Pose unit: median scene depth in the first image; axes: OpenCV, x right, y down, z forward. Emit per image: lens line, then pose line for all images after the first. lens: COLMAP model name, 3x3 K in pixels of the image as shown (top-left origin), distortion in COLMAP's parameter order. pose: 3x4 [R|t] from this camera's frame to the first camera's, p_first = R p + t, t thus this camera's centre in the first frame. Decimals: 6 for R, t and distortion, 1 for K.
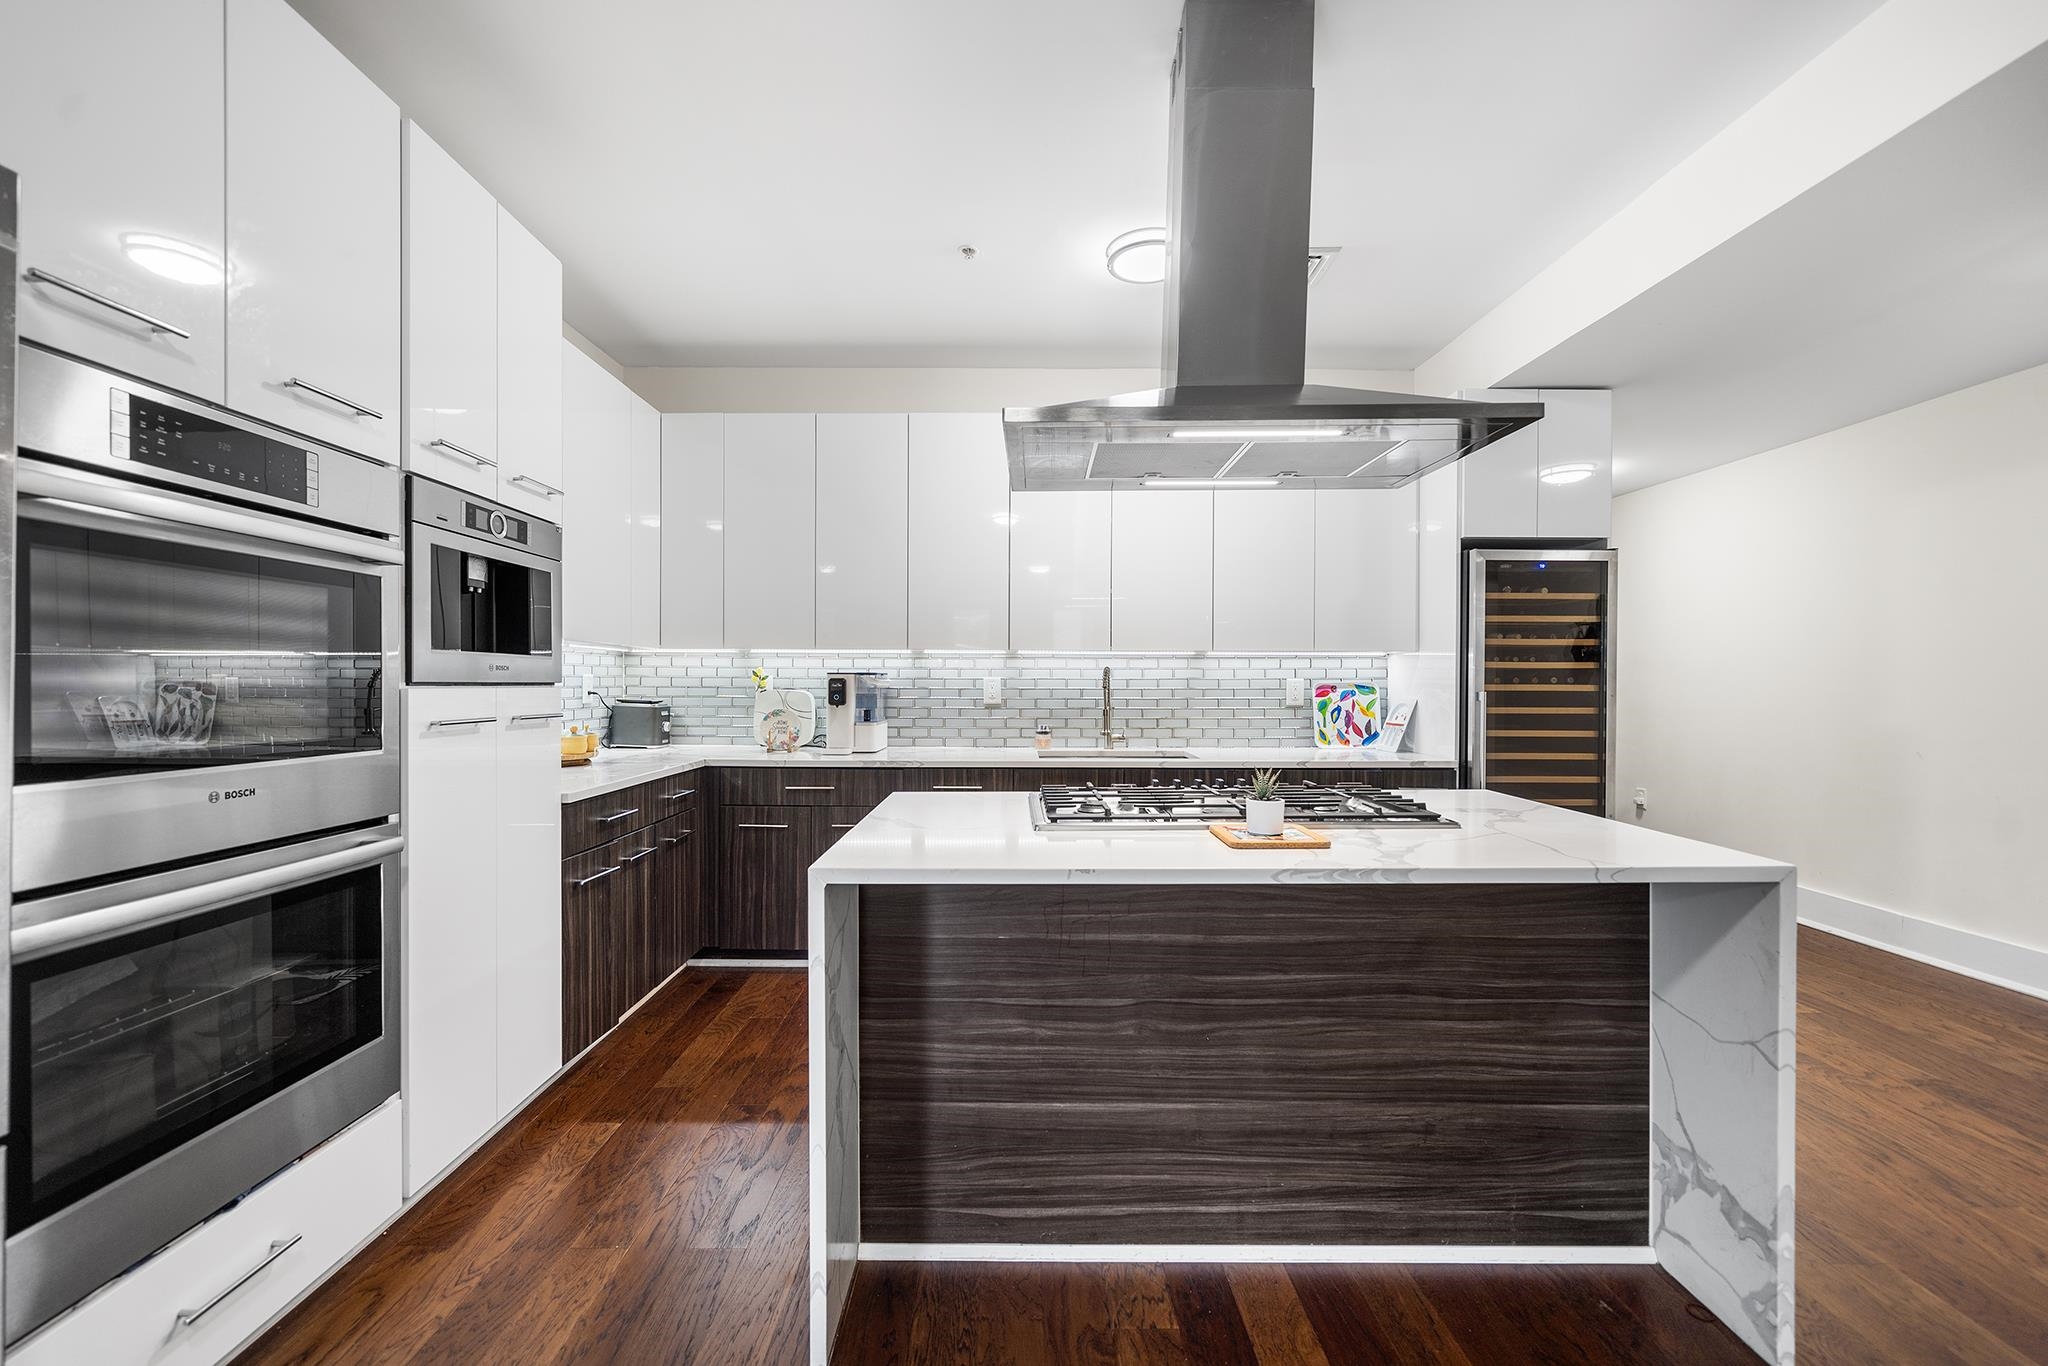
lens RADIAL K [[818.2, 0, 1012.2], [0, 818.2, 687.9], [0, 0, 1]] dist [-0.001683, -0.000314]
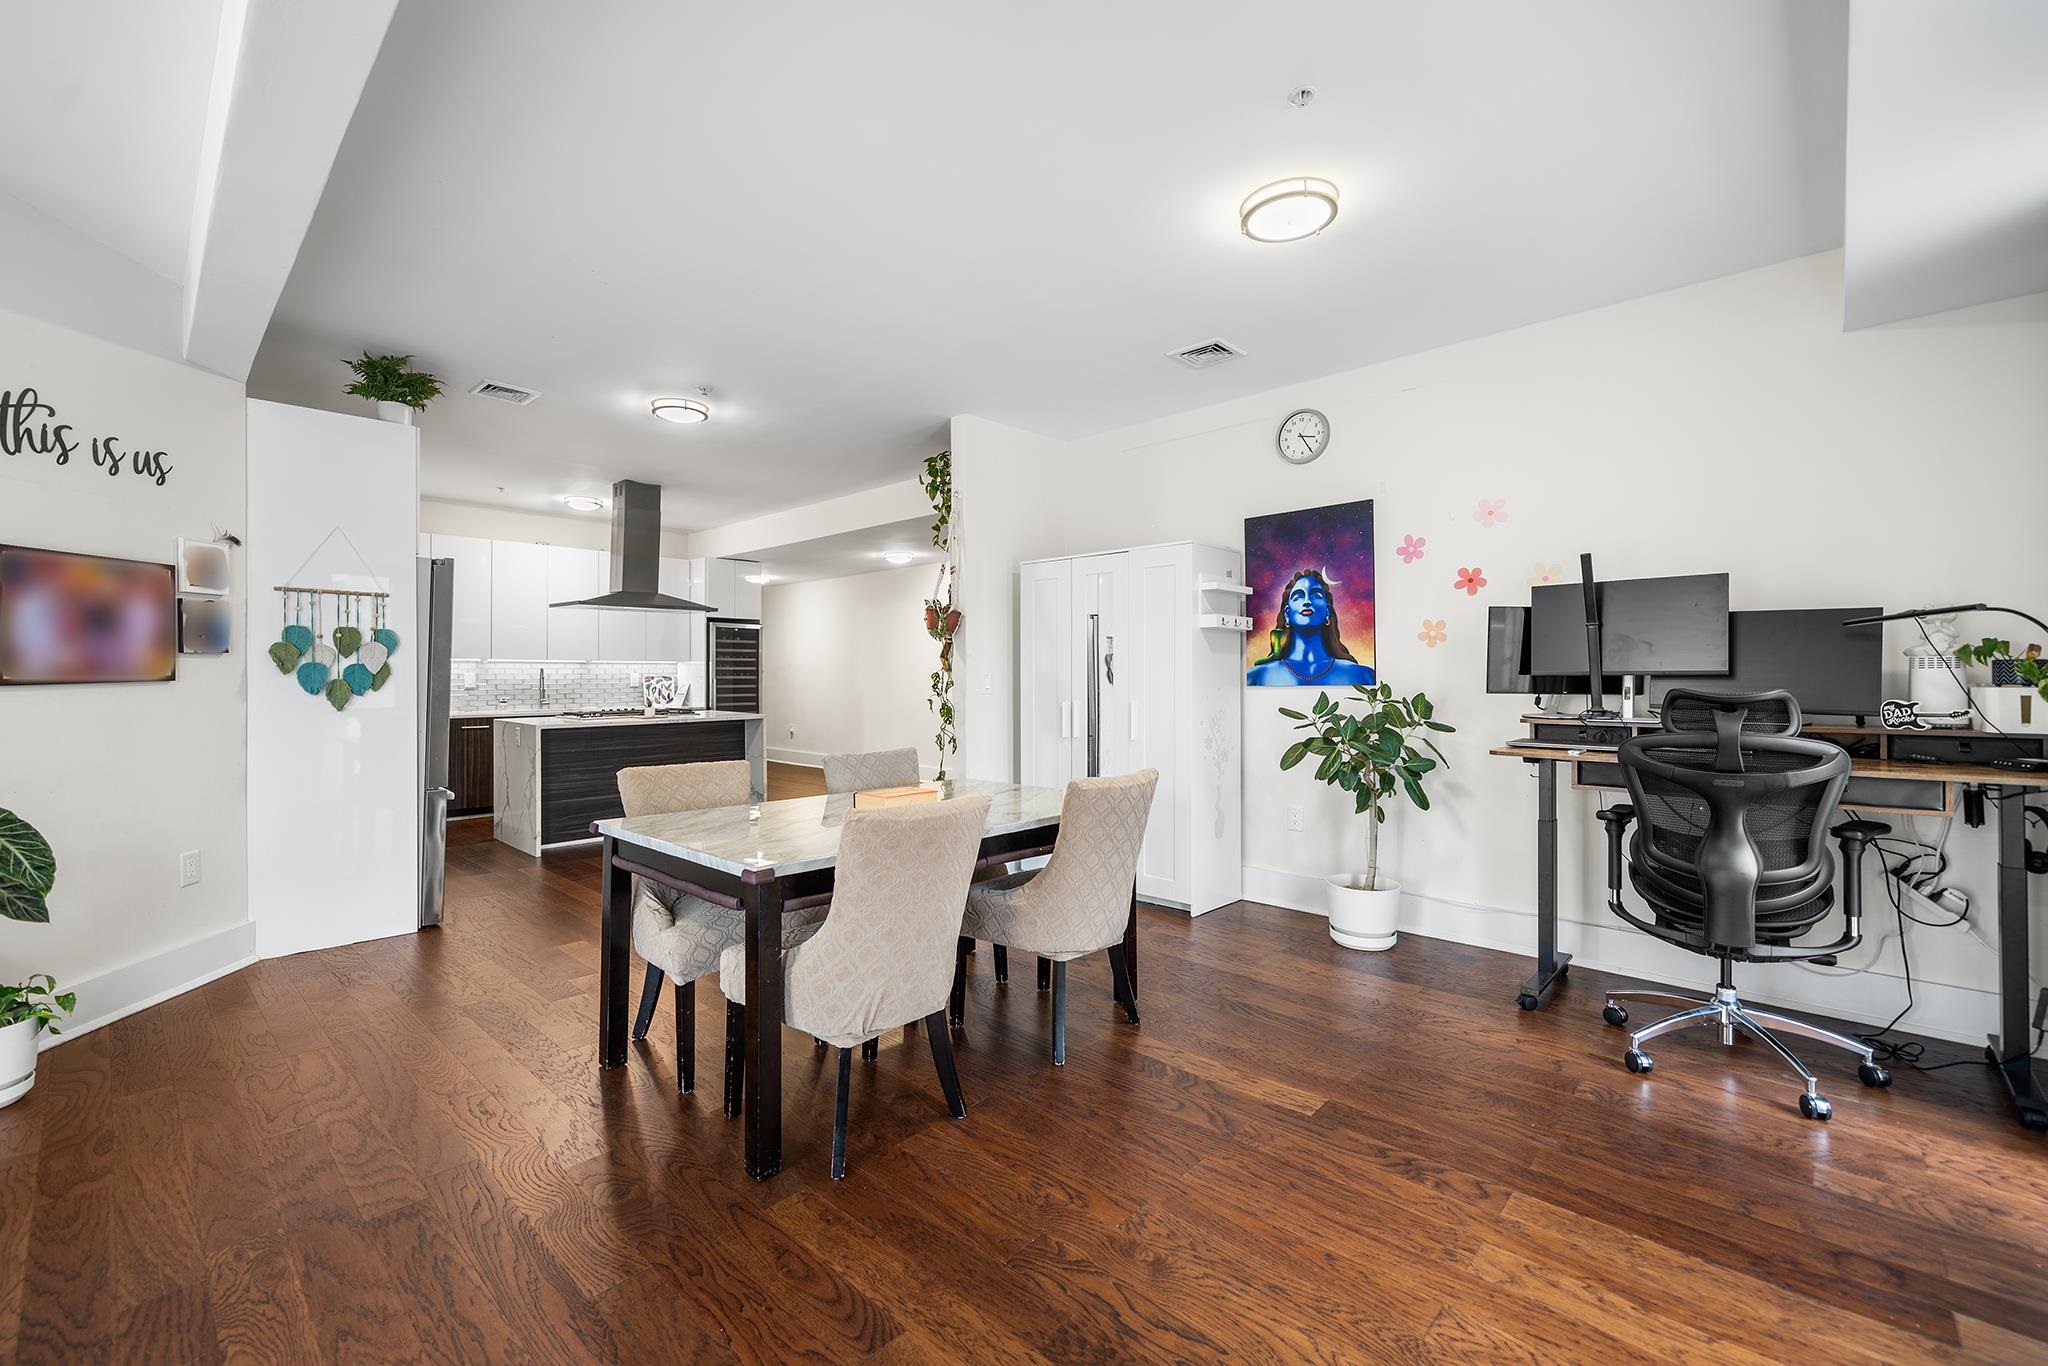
lens RADIAL K [[853.1, 0, 1001.9], [0, 853.1, 677.8], [0, 0, 1]] dist [-0.000511, -0.000350]
pose [[0.692735, -0.005331, 0.721173, -0.763690], [0.006077, 0.999980, 0.001554, 0.002552], [-0.721167, 0.003305, 0.692754, -1.575344]]
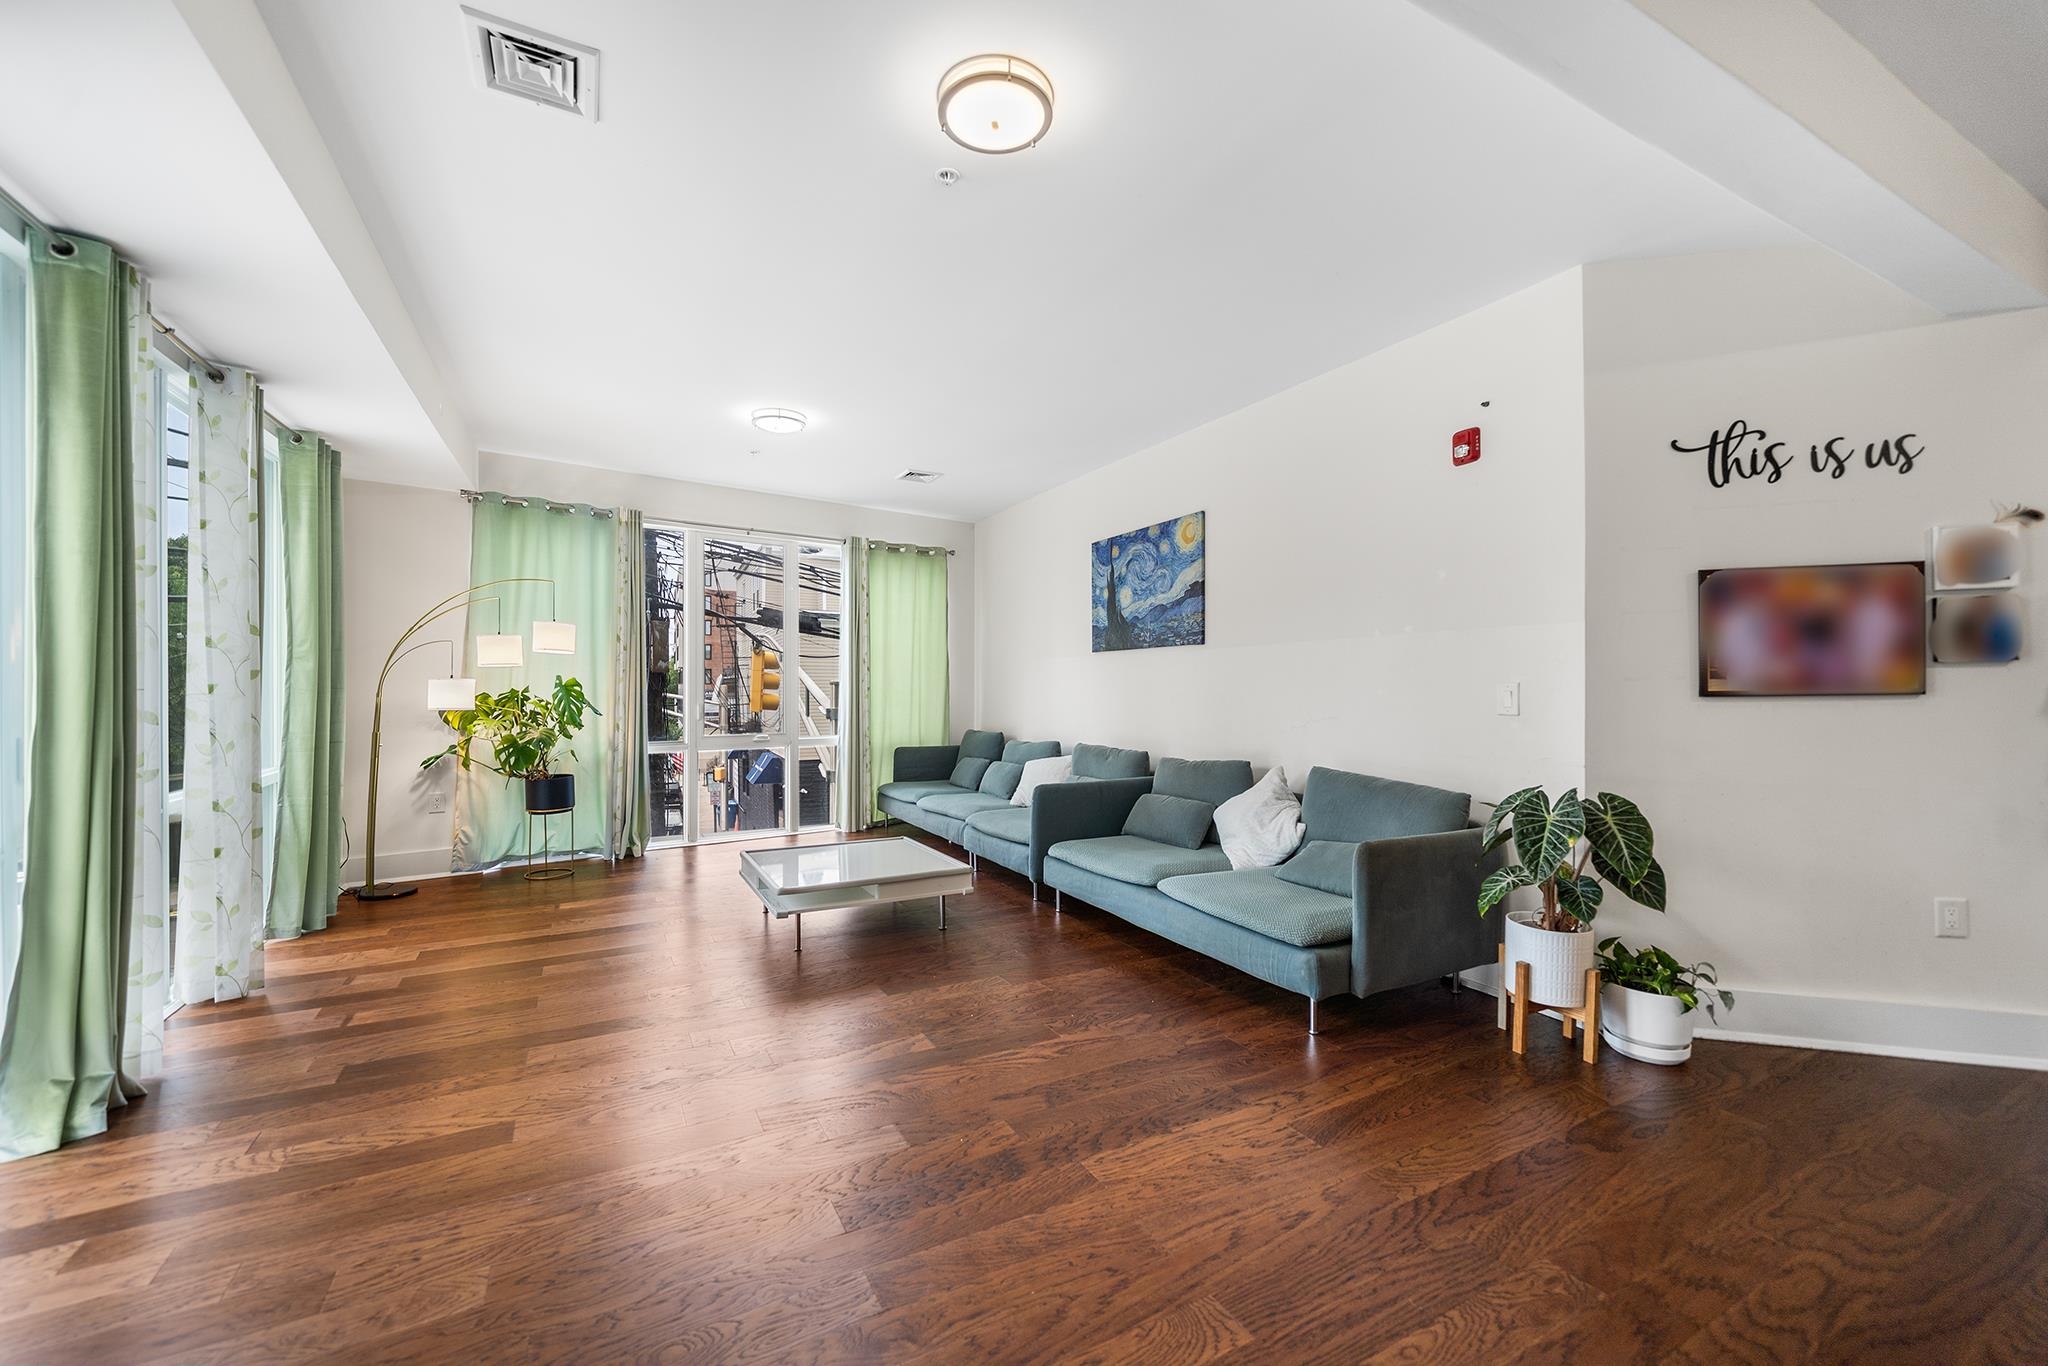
lens RADIAL K [[812.0, 0, 1013.3], [0, 812.0, 688.1], [0, 0, 1]] dist [-0.001731, -0.000236]
pose [[0.466953, -0.000123, -0.884282, -0.395137], [-0.006762, 0.999970, -0.003710, 0.004655], [0.884256, 0.007712, 0.466939, -1.366646]]
